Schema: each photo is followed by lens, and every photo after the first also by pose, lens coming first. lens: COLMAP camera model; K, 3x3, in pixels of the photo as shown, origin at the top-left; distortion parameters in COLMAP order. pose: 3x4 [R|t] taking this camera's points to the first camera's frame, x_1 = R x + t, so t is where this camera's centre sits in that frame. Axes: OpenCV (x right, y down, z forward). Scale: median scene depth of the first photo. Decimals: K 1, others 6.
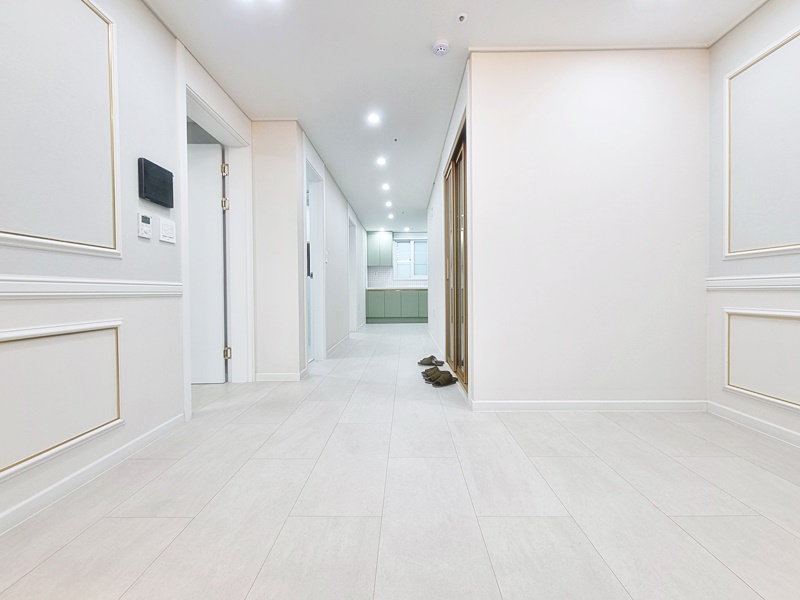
lens RADIAL K [[326.9, 0, 400.0], [0, 326.9, 300.0], [0, 0, 1]] dist [0.002483, 0.000210]
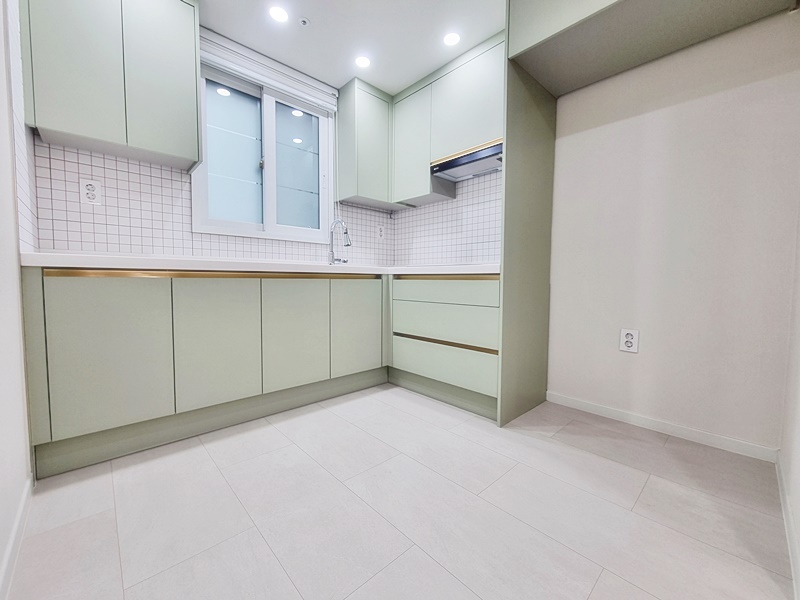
lens RADIAL K [[326.9, 0, 400.0], [0, 326.9, 300.0], [0, 0, 1]] dist [0.002483, 0.000210]
pose [[0.719629, -0.025470, 0.693891, -0.320150], [0.002077, 0.999401, 0.034530, -0.078032], [-0.694356, -0.023408, 0.719251, 2.917147]]
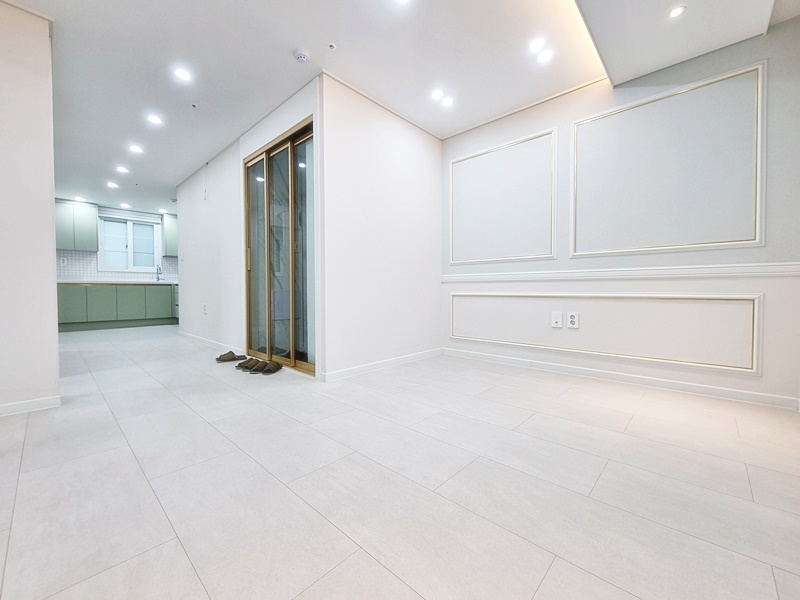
lens RADIAL K [[326.9, 0, 400.0], [0, 326.9, 300.0], [0, 0, 1]] dist [0.002483, 0.000210]
pose [[0.669658, -0.016235, 0.742492, -0.460154], [0.017588, 0.999827, 0.005999, 0.046724], [-0.742461, 0.009042, 0.669828, 0.024502]]
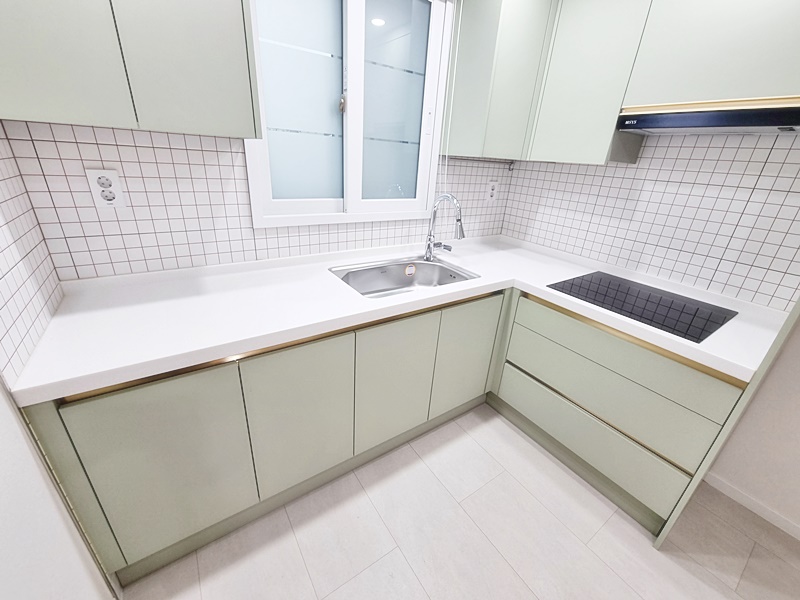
lens RADIAL K [[326.9, 0, 400.0], [0, 326.9, 300.0], [0, 0, 1]] dist [0.002483, 0.000210]
pose [[0.812364, -0.171396, 0.557394, -0.242004], [-0.058673, 0.926958, 0.370548, -0.376451], [-0.580191, -0.333724, 0.742971, 3.312719]]
